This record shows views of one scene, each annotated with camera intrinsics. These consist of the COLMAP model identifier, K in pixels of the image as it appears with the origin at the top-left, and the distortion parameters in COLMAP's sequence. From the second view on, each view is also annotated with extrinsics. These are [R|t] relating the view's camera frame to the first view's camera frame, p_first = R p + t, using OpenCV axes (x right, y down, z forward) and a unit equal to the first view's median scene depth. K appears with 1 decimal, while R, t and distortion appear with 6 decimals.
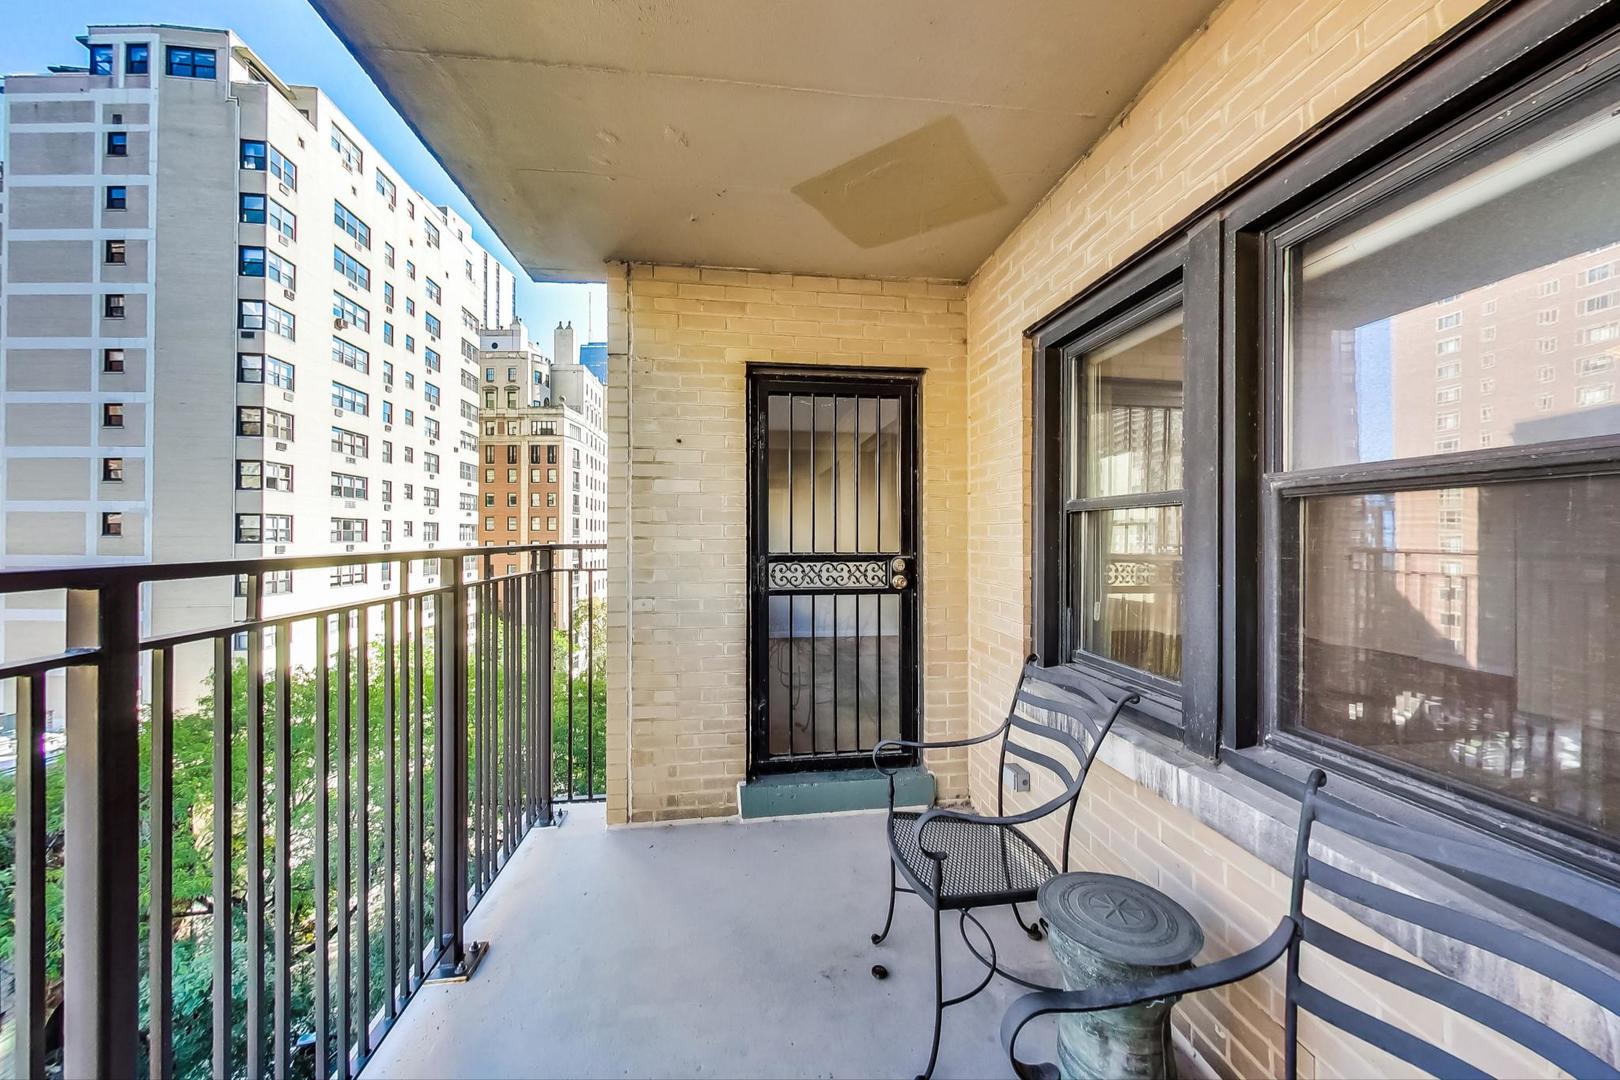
lens RADIAL K [[637.7, 0, 801.0], [0, 637.7, 540.3], [0, 0, 1]] dist [-0.001054, -0.000384]
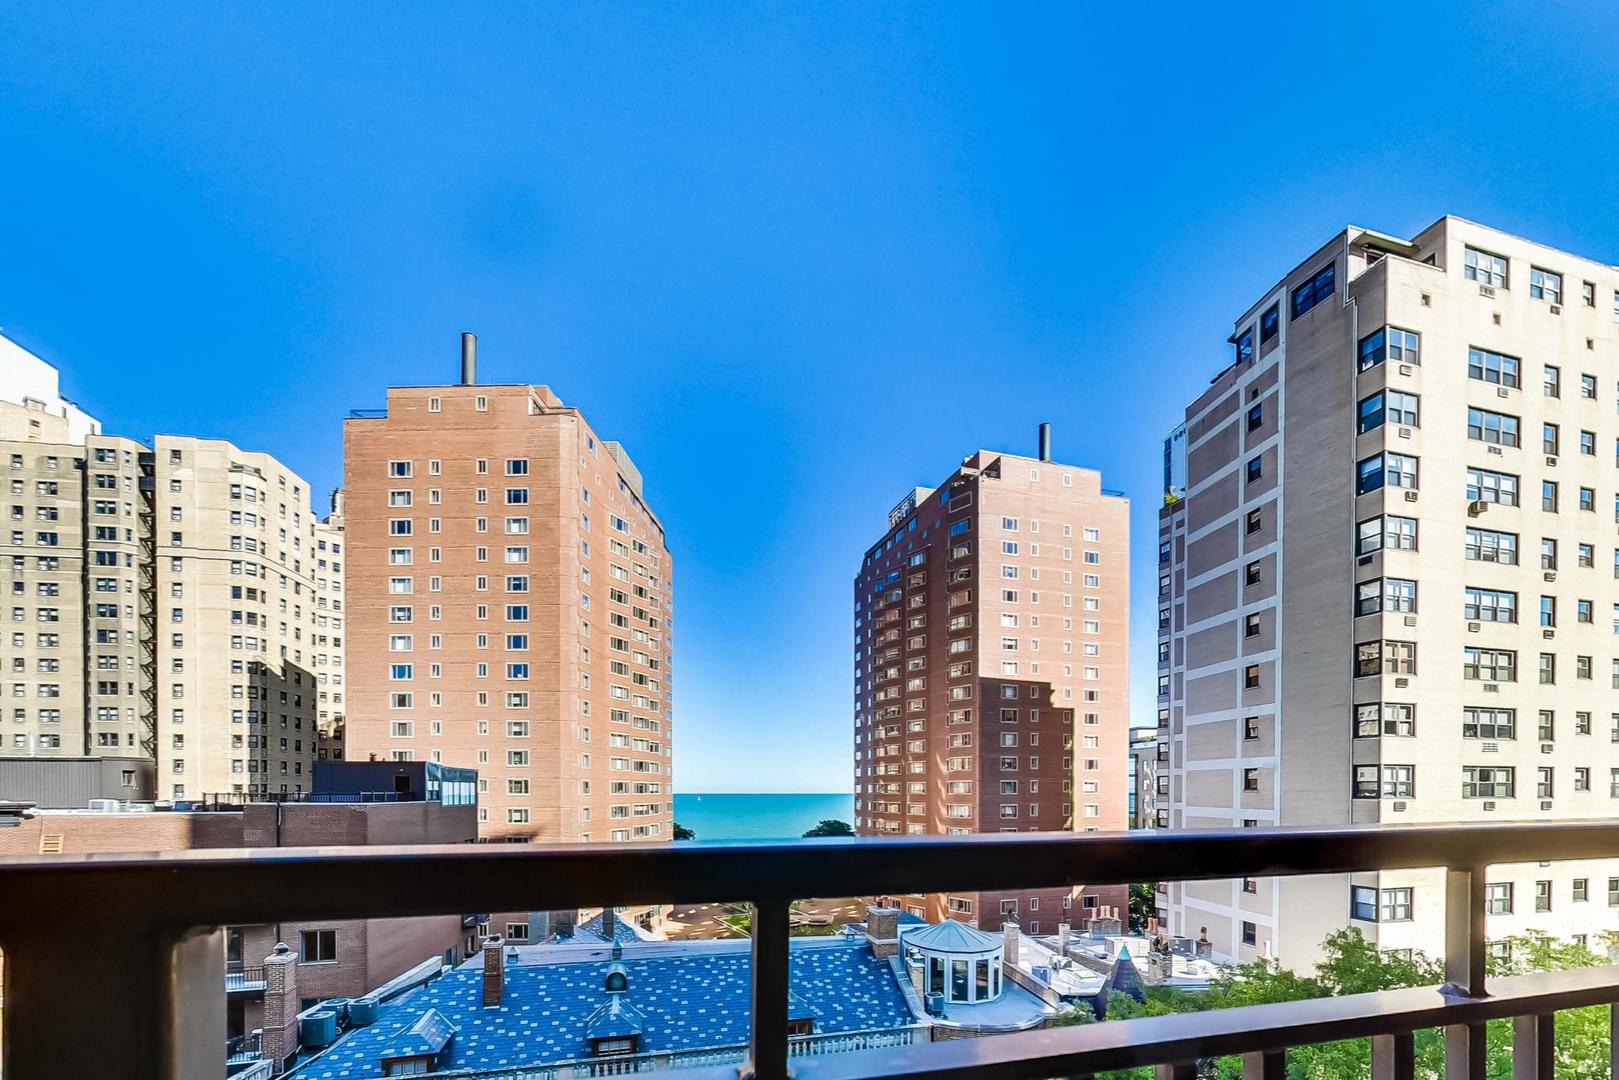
lens RADIAL K [[637.4, 0, 800.5], [0, 637.4, 540.3], [0, 0, 1]] dist [-0.001054, -0.000384]
pose [[0.127050, 0.004579, -0.991886, 0.001591], [0.002690, 0.999984, 0.004961, -0.337990], [0.991893, -0.003299, 0.127035, 0.002129]]
